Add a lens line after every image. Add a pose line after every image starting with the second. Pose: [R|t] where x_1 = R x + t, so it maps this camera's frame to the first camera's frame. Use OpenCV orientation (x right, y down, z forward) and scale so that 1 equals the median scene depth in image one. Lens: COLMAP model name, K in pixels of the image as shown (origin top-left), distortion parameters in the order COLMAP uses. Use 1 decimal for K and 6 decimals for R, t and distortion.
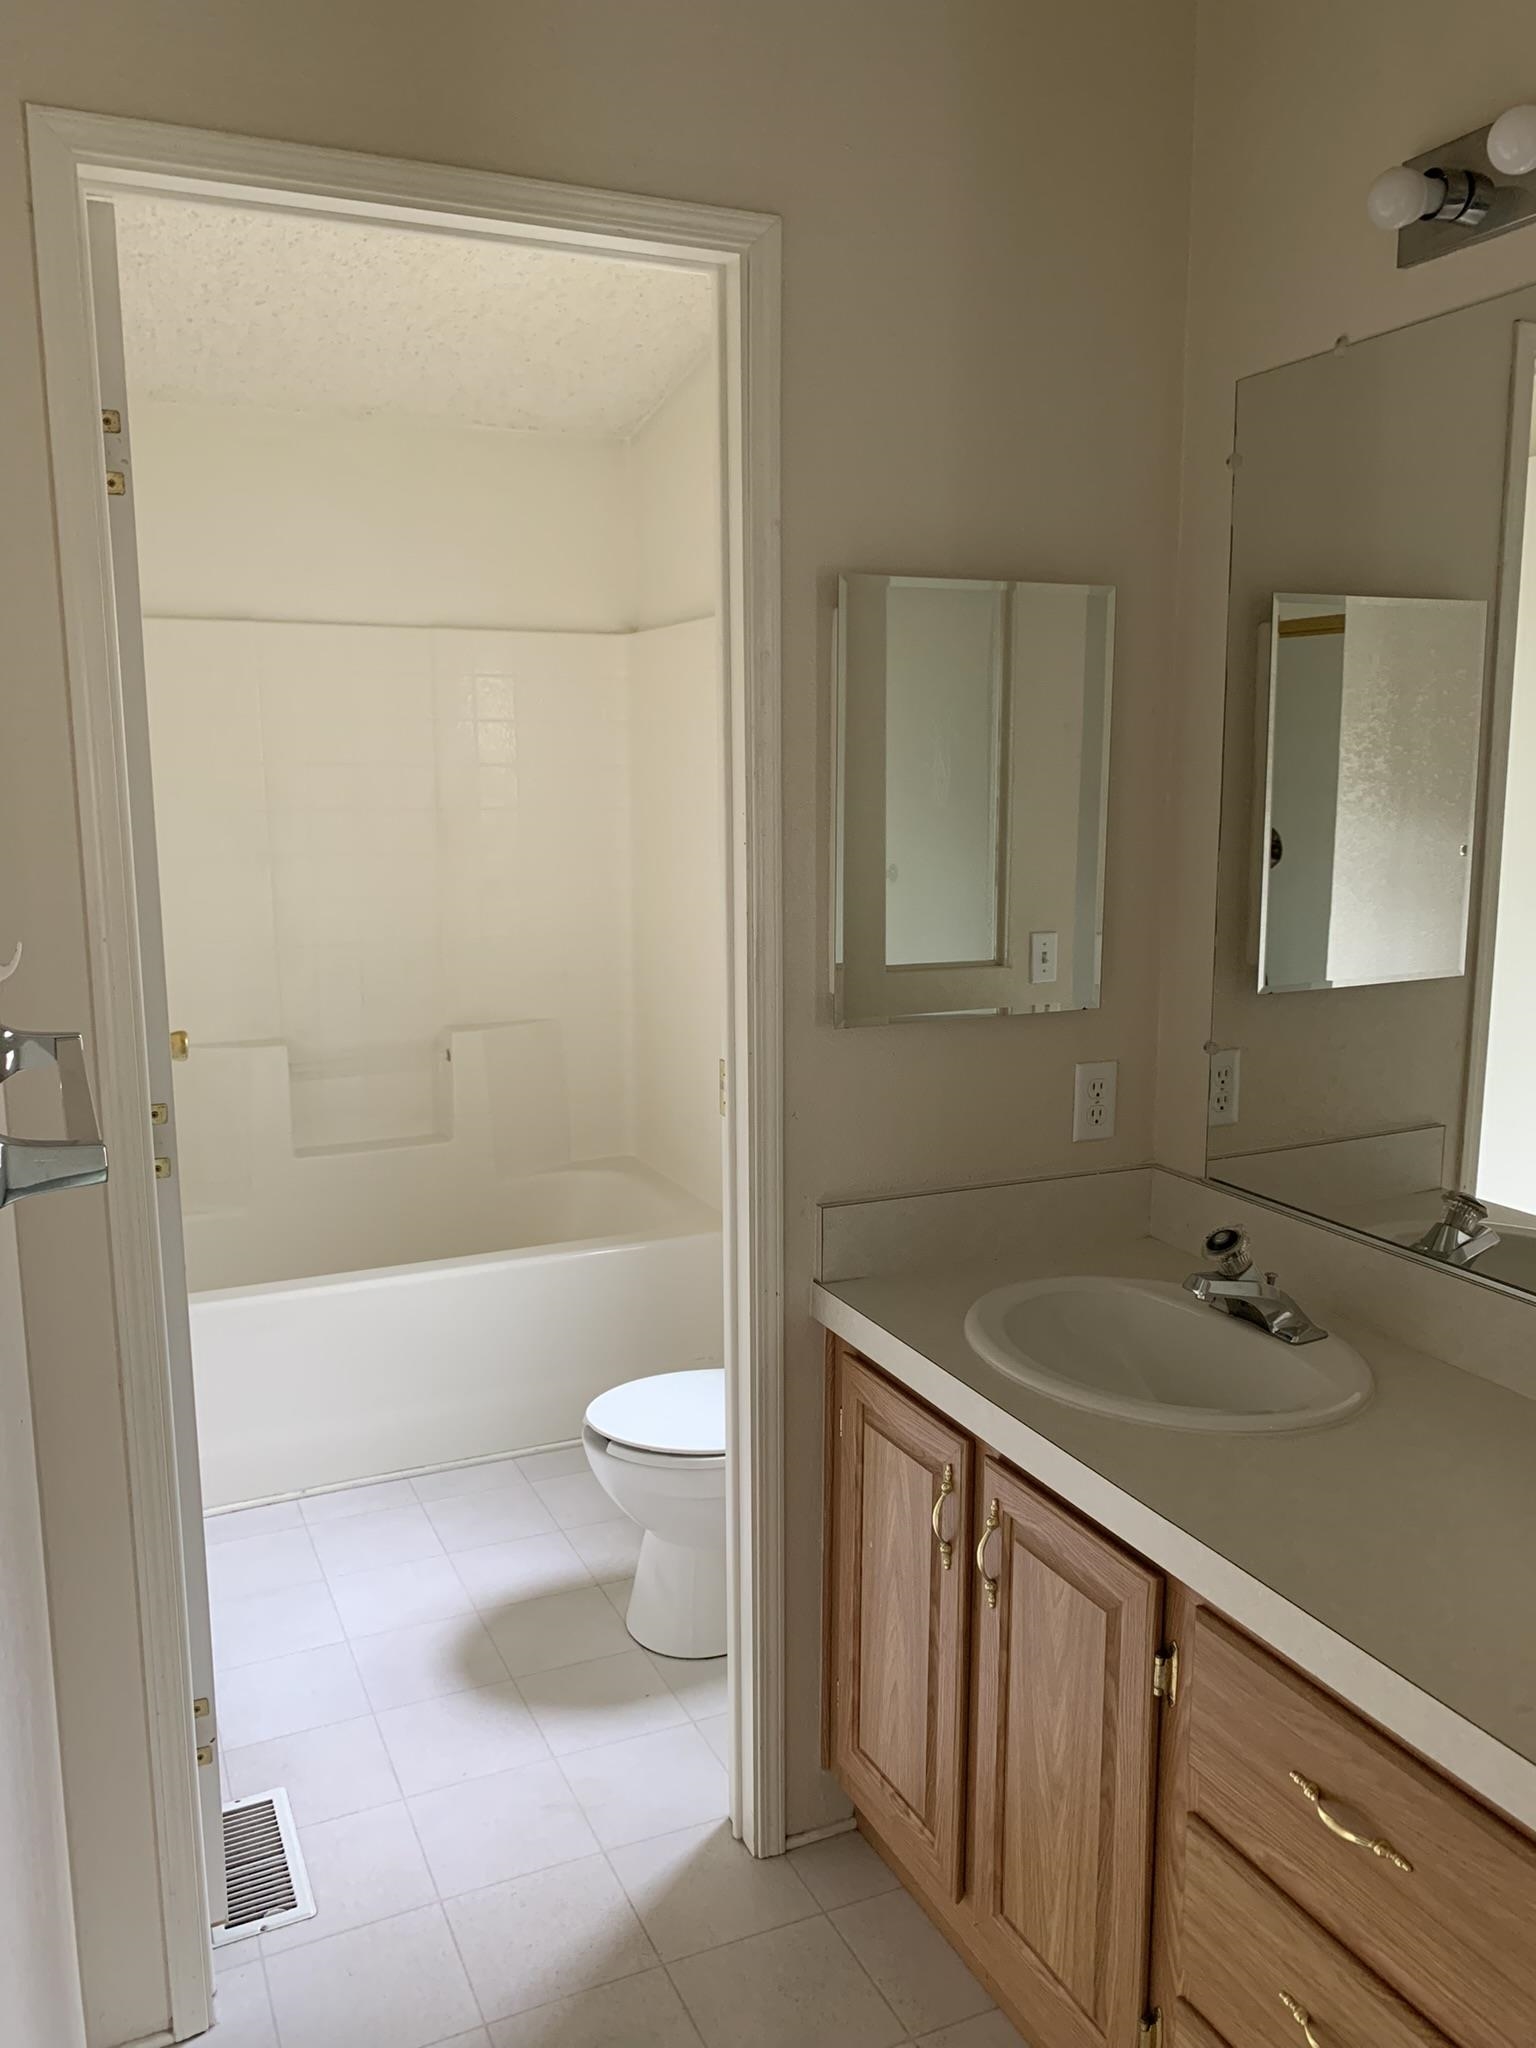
lens RADIAL K [[1563.7, 0, 760.4], [0, 1563.7, 1019.9], [0, 0, 1]] dist [-0.008461, -0.007680]
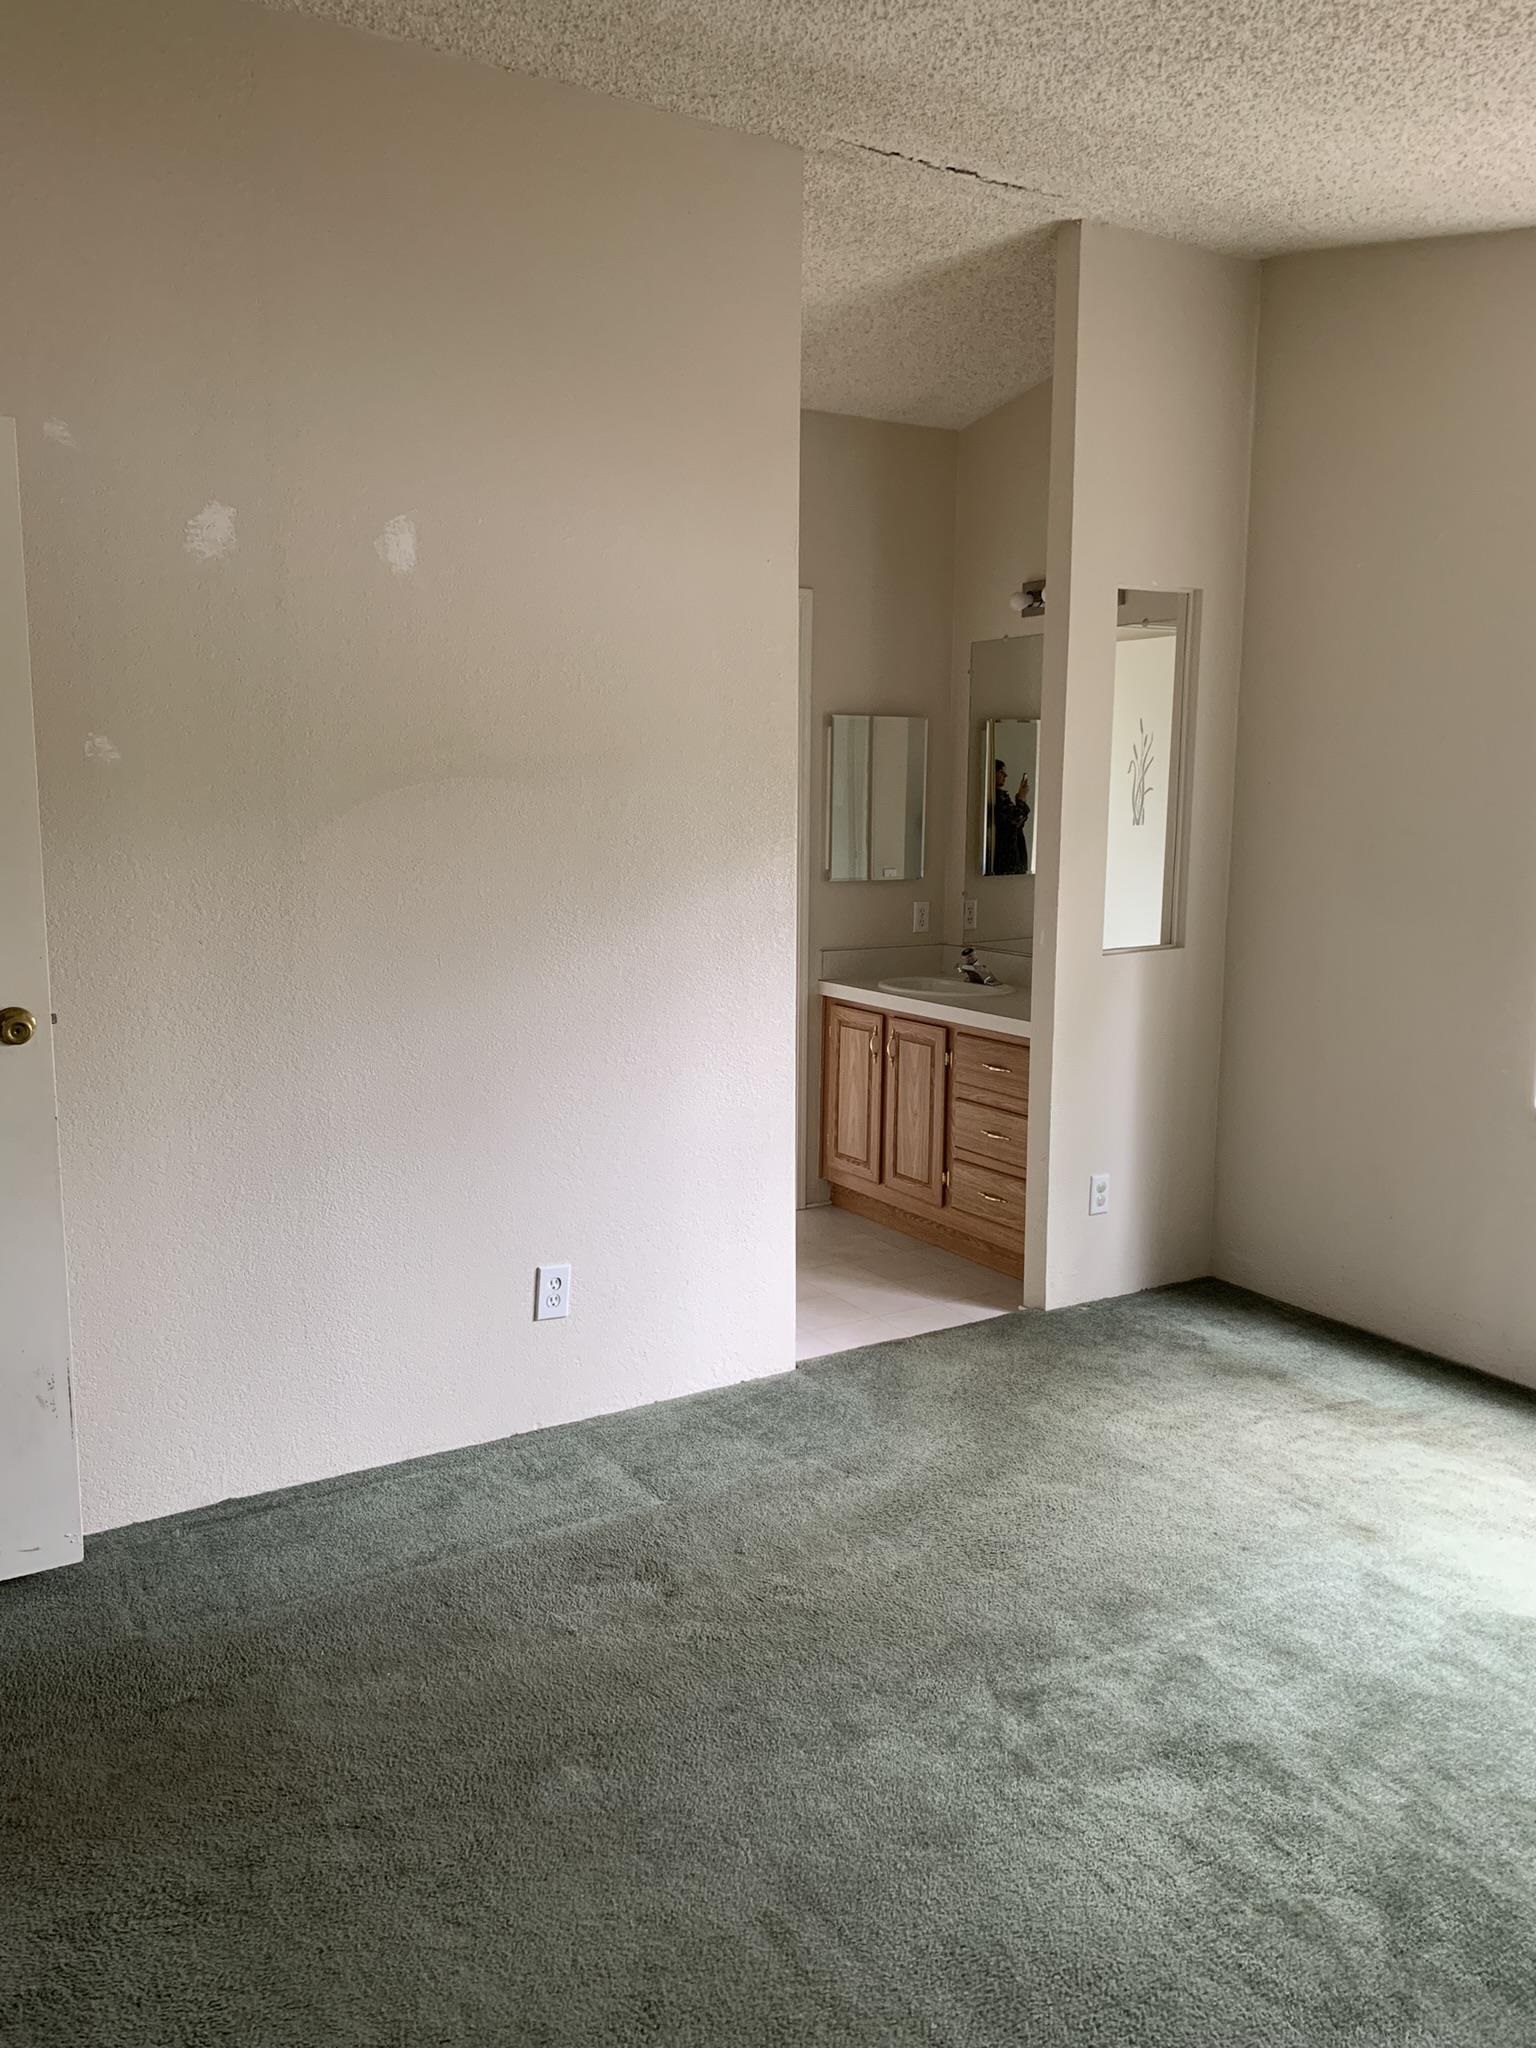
lens RADIAL K [[1563.7, 0, 768.9], [0, 1563.7, 1028.0], [0, 0, 1]] dist [-0.008461, -0.007680]
pose [[0.990865, -0.004019, 0.134799, -0.453774], [0.007075, 0.999729, -0.022198, 0.344718], [-0.134673, 0.022949, 0.990624, -1.794732]]
